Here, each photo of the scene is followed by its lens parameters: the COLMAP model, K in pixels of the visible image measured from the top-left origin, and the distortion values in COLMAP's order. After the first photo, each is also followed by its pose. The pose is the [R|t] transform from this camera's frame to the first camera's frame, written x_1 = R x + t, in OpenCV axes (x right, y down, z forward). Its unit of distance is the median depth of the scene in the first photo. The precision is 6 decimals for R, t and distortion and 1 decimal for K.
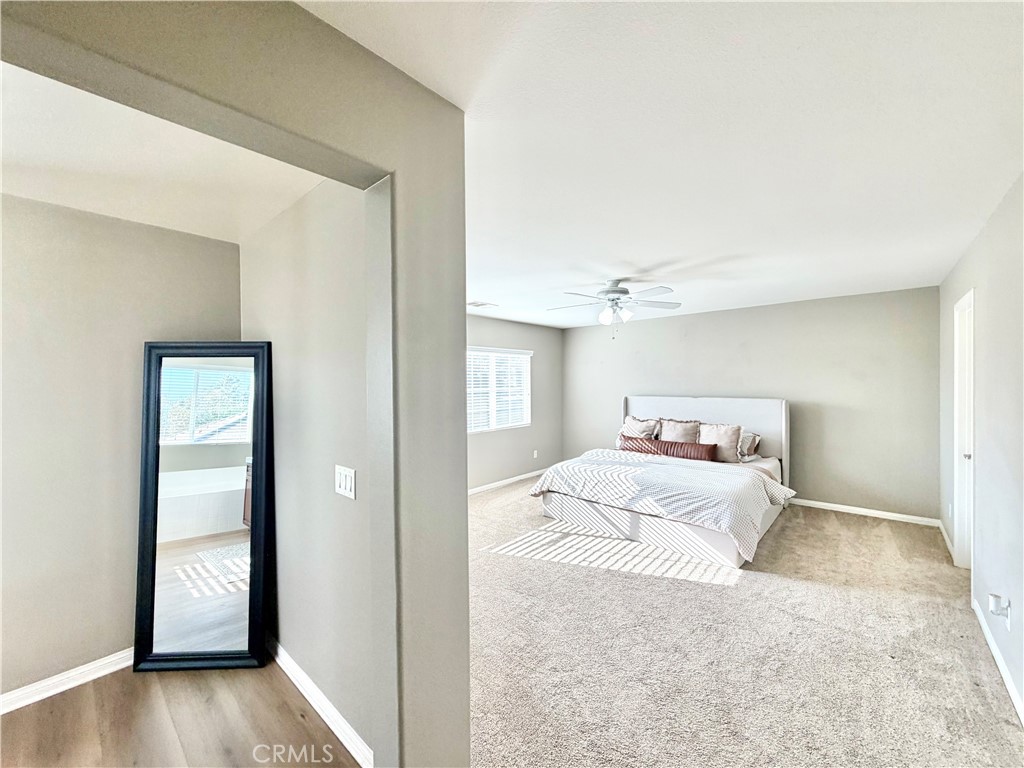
lens RADIAL K [[408.7, 0, 509.0], [0, 408.7, 384.8], [0, 0, 1]] dist [-0.000560, 0.000002]
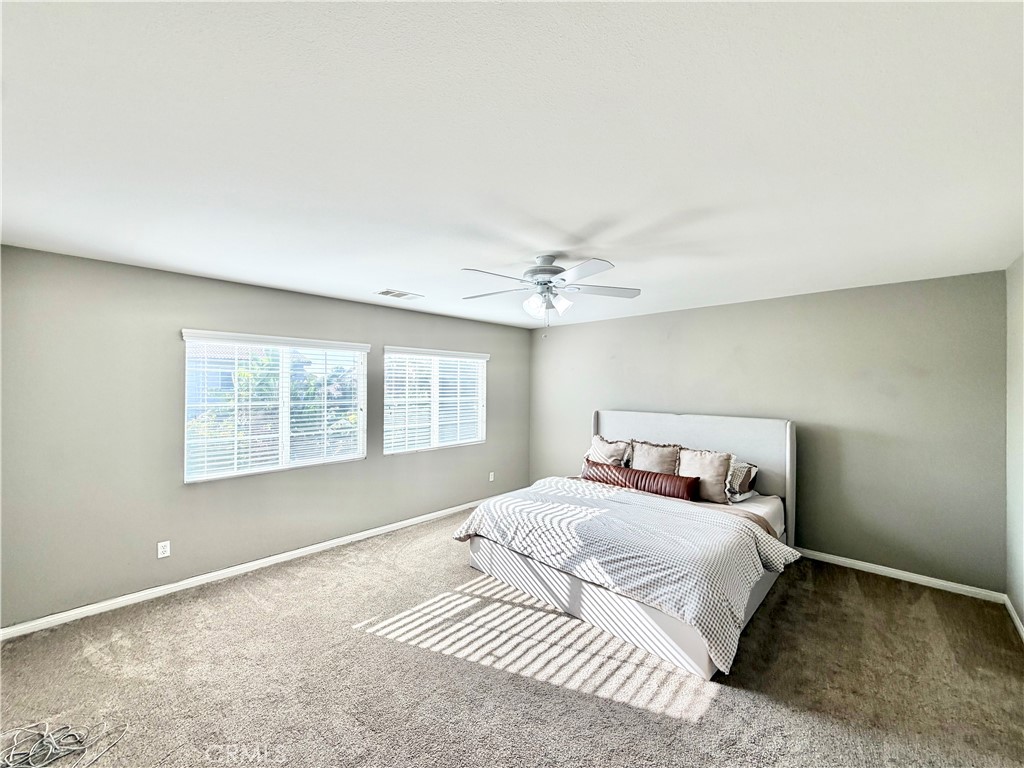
lens RADIAL K [[412.5, 0, 512.0], [0, 412.5, 384.0], [0, 0, 1]] dist [0.009096, -0.000526]
pose [[0.999705, 0.016103, -0.018169, 0.187191], [-0.016316, 0.999799, -0.011654, -0.018237], [0.017978, 0.011947, 0.999767, 0.237574]]
